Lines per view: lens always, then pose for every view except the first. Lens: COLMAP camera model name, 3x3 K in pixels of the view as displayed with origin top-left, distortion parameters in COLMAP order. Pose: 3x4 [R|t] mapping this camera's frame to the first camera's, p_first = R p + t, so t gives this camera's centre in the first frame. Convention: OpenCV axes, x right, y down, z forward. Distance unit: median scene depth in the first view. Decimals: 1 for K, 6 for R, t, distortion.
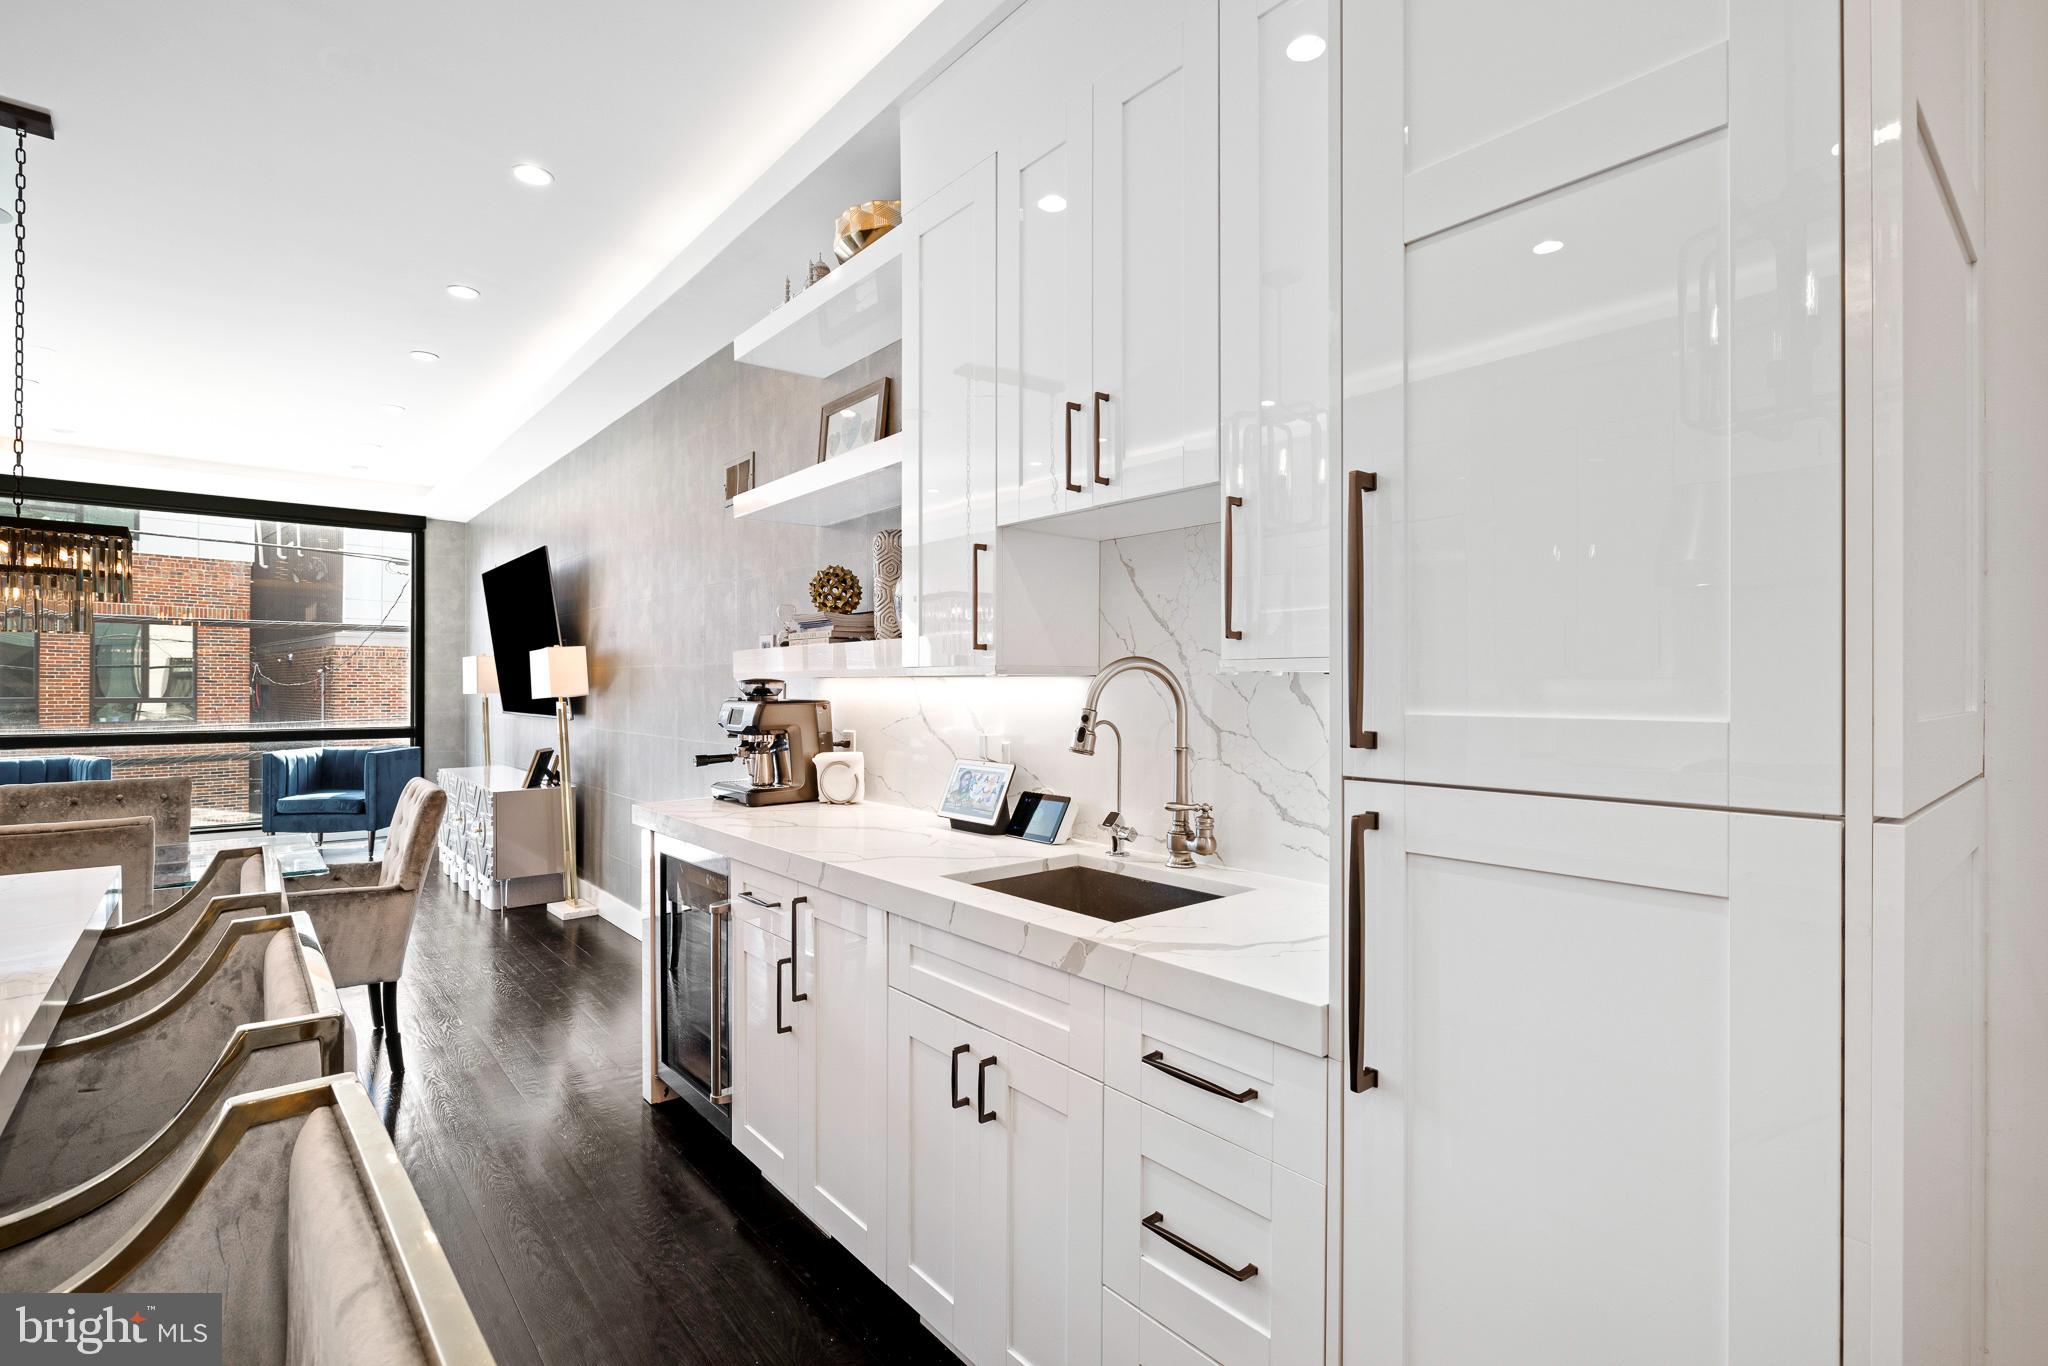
lens RADIAL K [[949.0, 0, 1015.1], [0, 949.0, 678.9], [0, 0, 1]] dist [-0.006196, -0.000535]
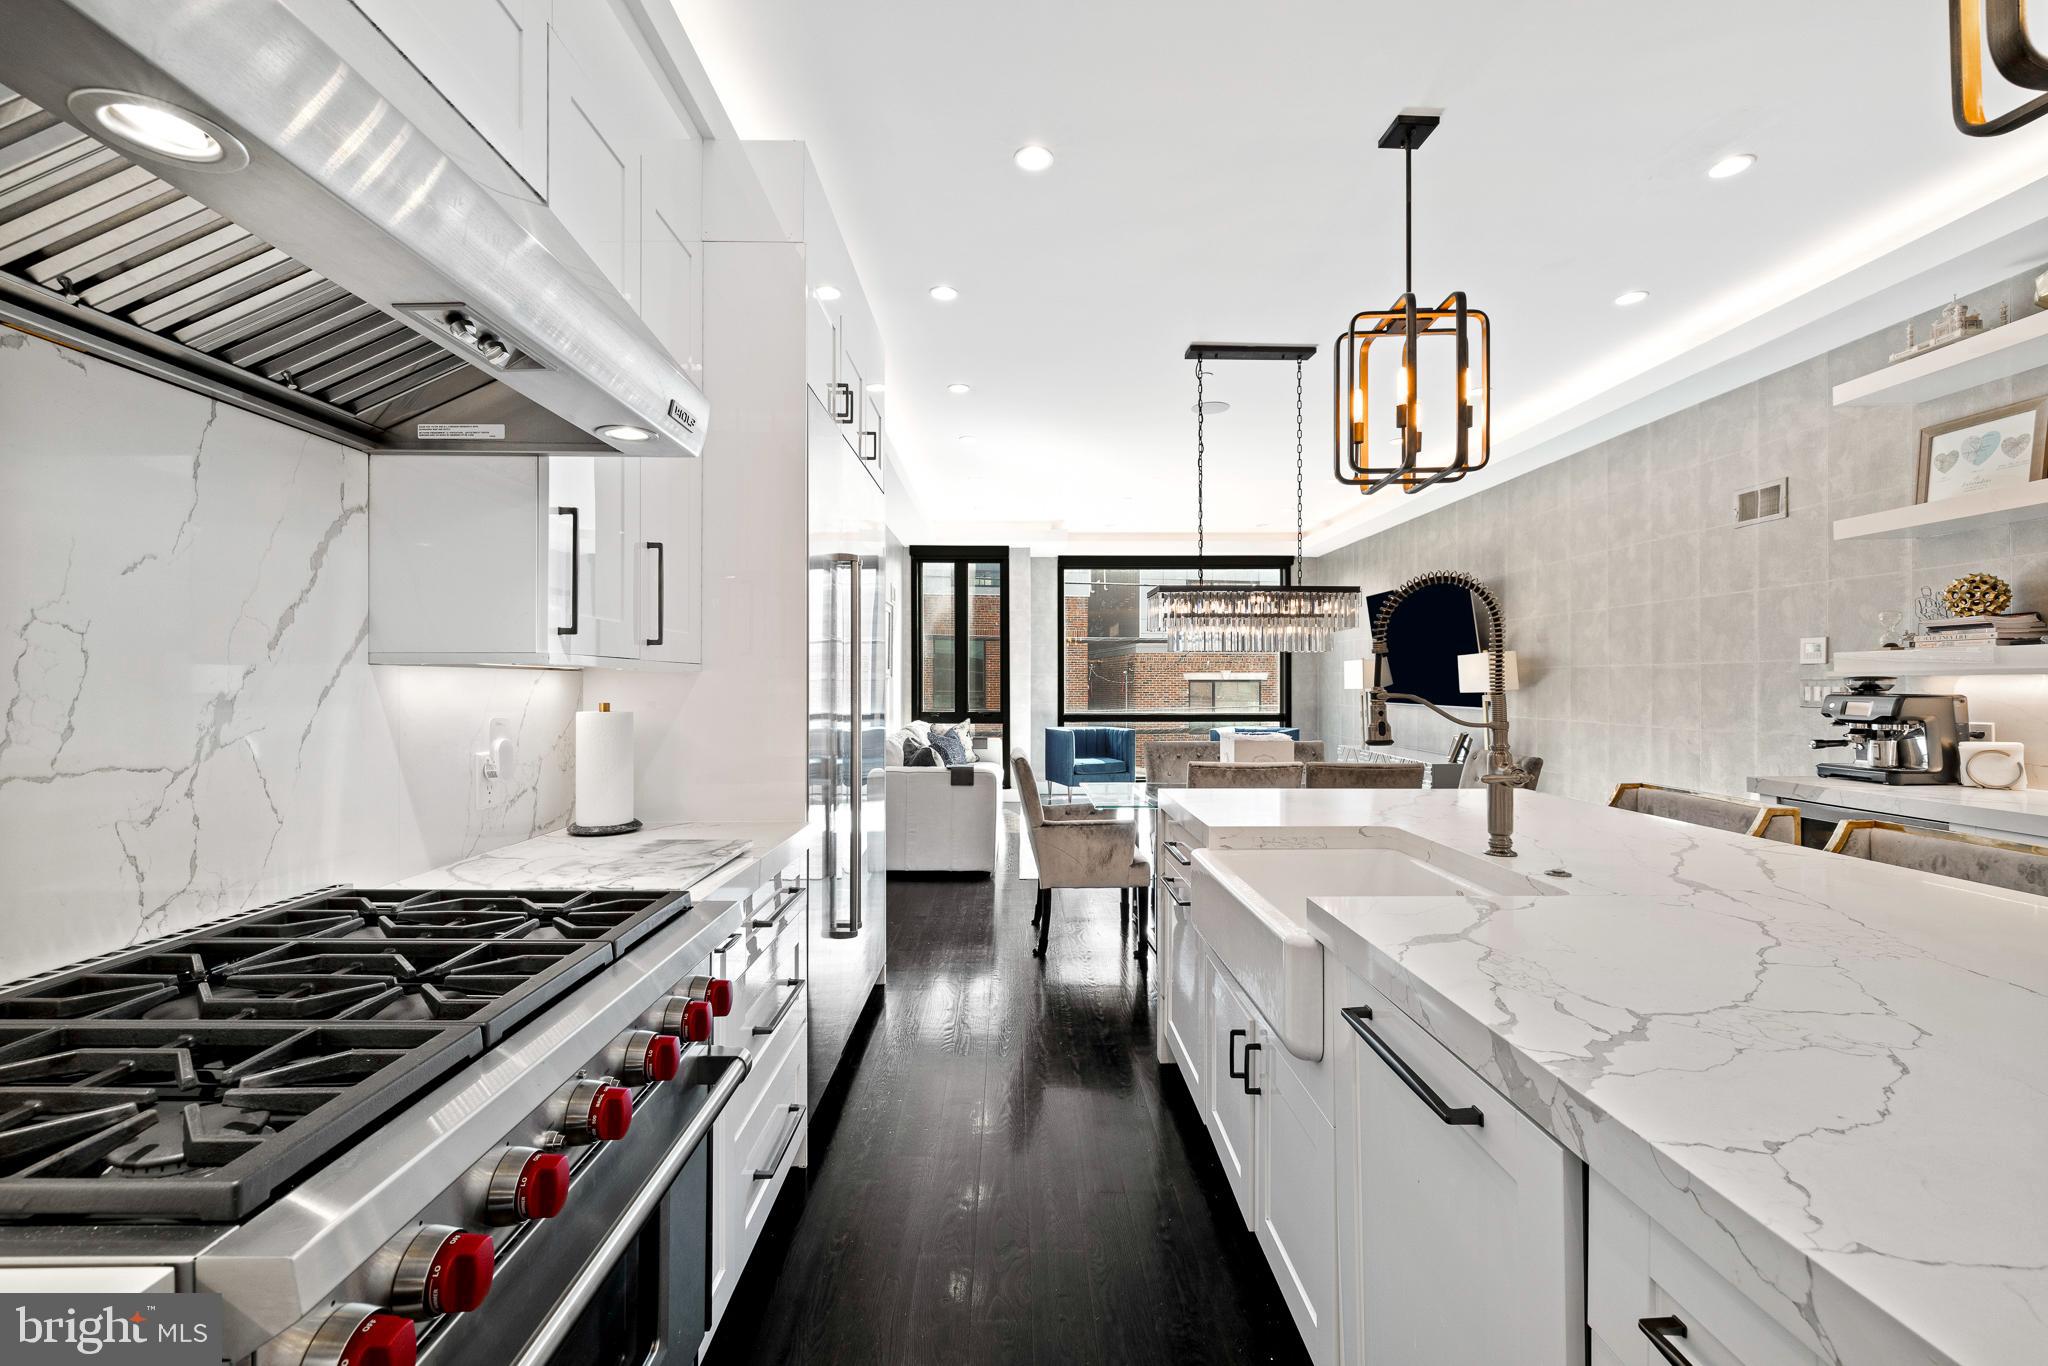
lens RADIAL K [[857.4, 0, 1023.9], [0, 857.4, 681.9], [0, 0, 1]] dist [-0.001020, 0.000945]
pose [[0.774911, -0.004432, -0.632054, -0.419759], [0.009075, 0.999950, 0.004114, -0.006836], [0.632005, -0.008924, 0.774913, -0.481971]]
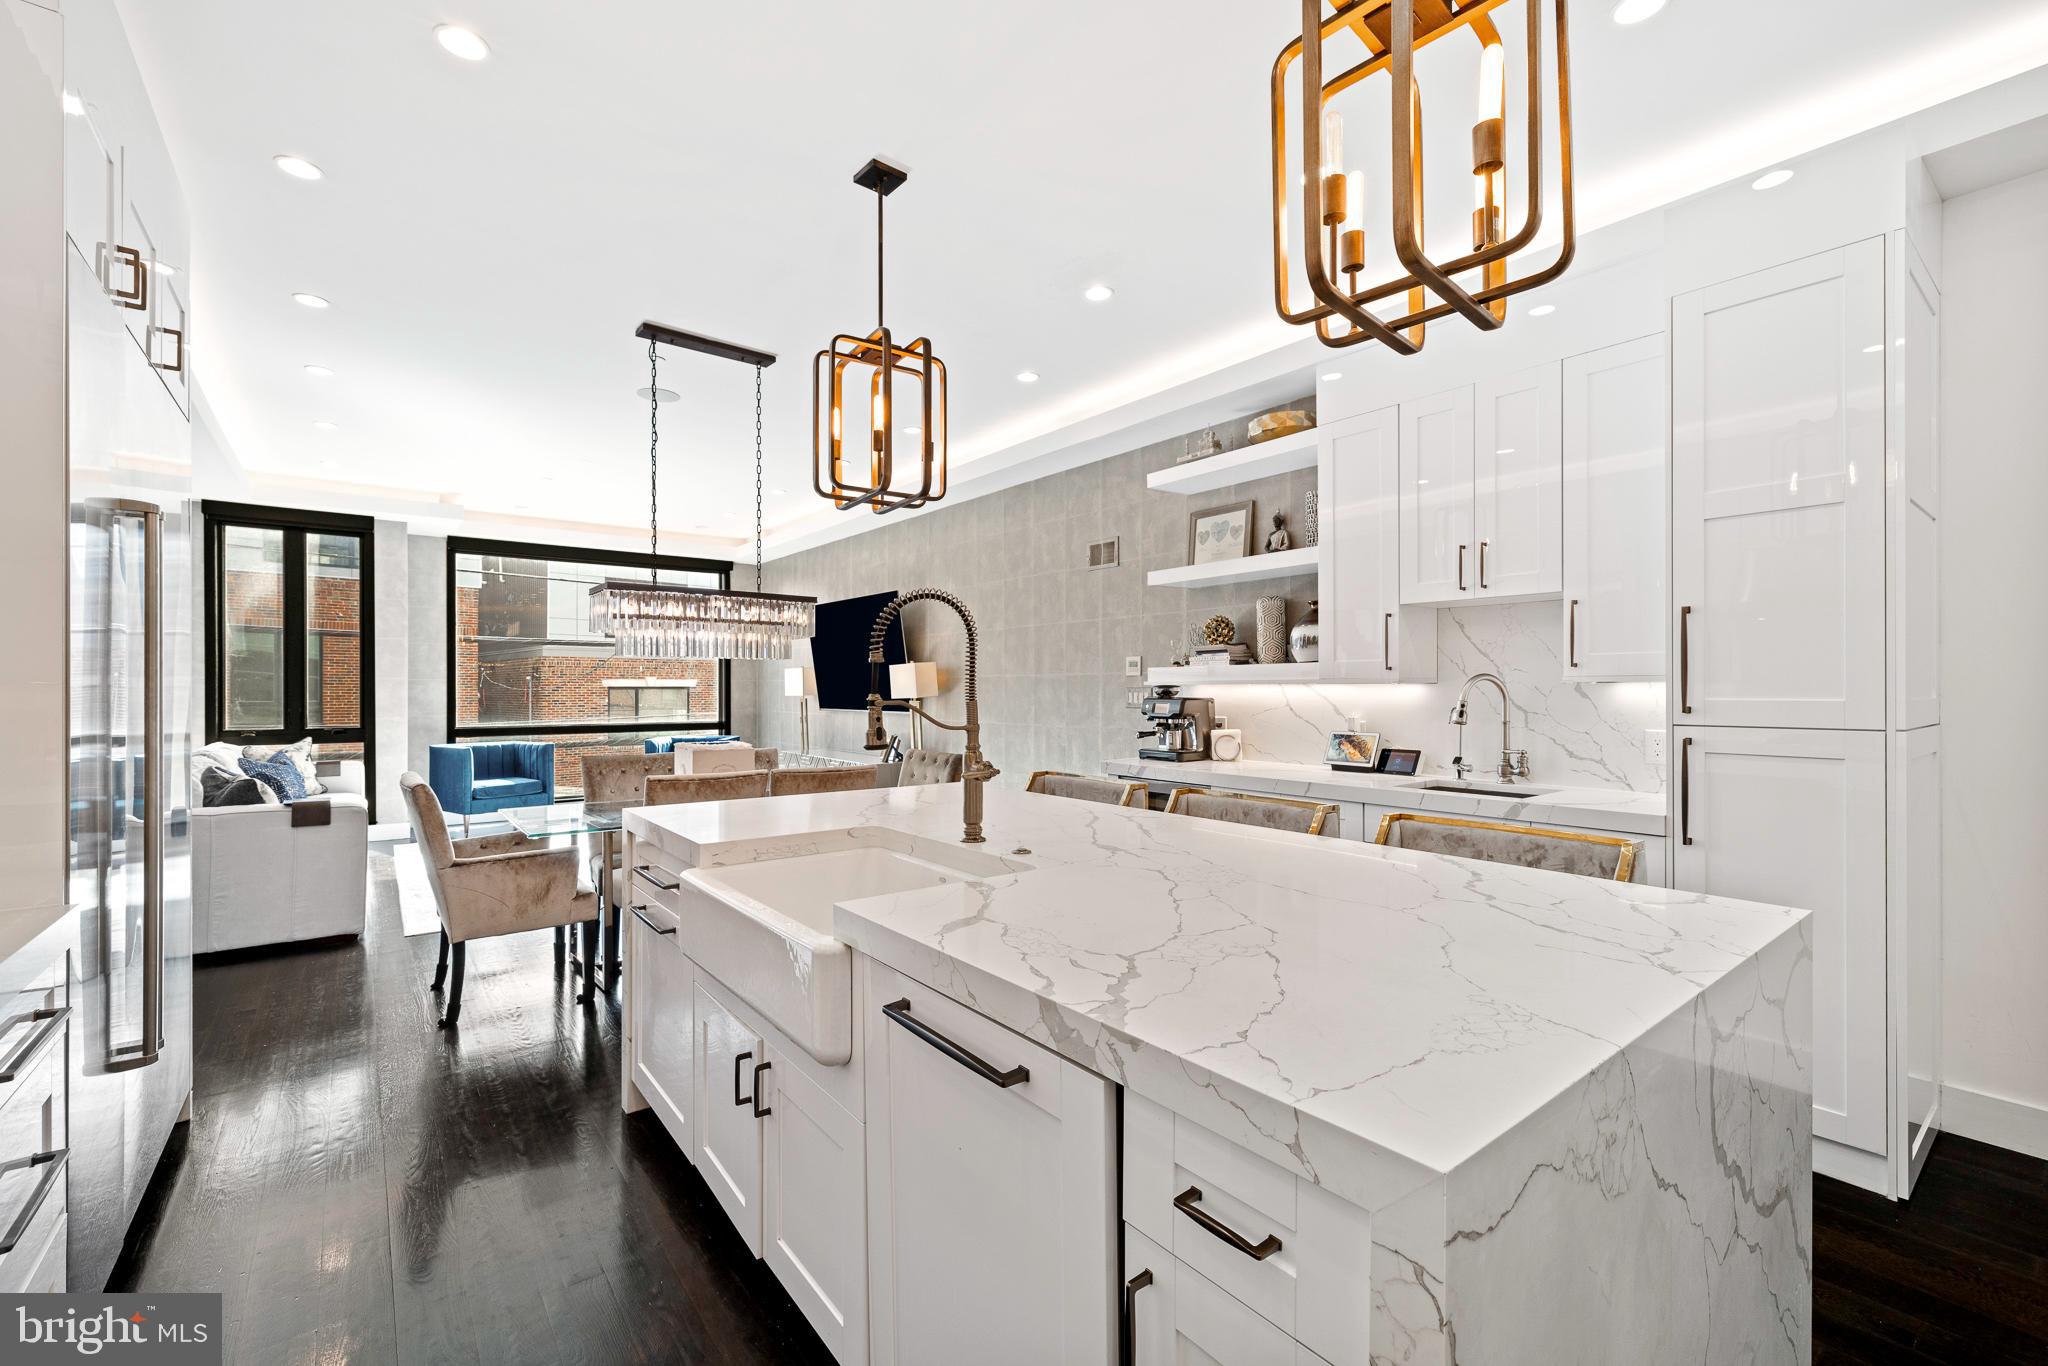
lens RADIAL K [[857.4, 0, 1025.7], [0, 857.4, 686.4], [0, 0, 1]] dist [-0.001020, 0.000945]
pose [[0.999323, -0.004346, -0.036523, -0.469288], [0.004561, 0.999973, 0.005812, -0.007444], [0.036497, -0.005975, 0.999316, -0.488446]]
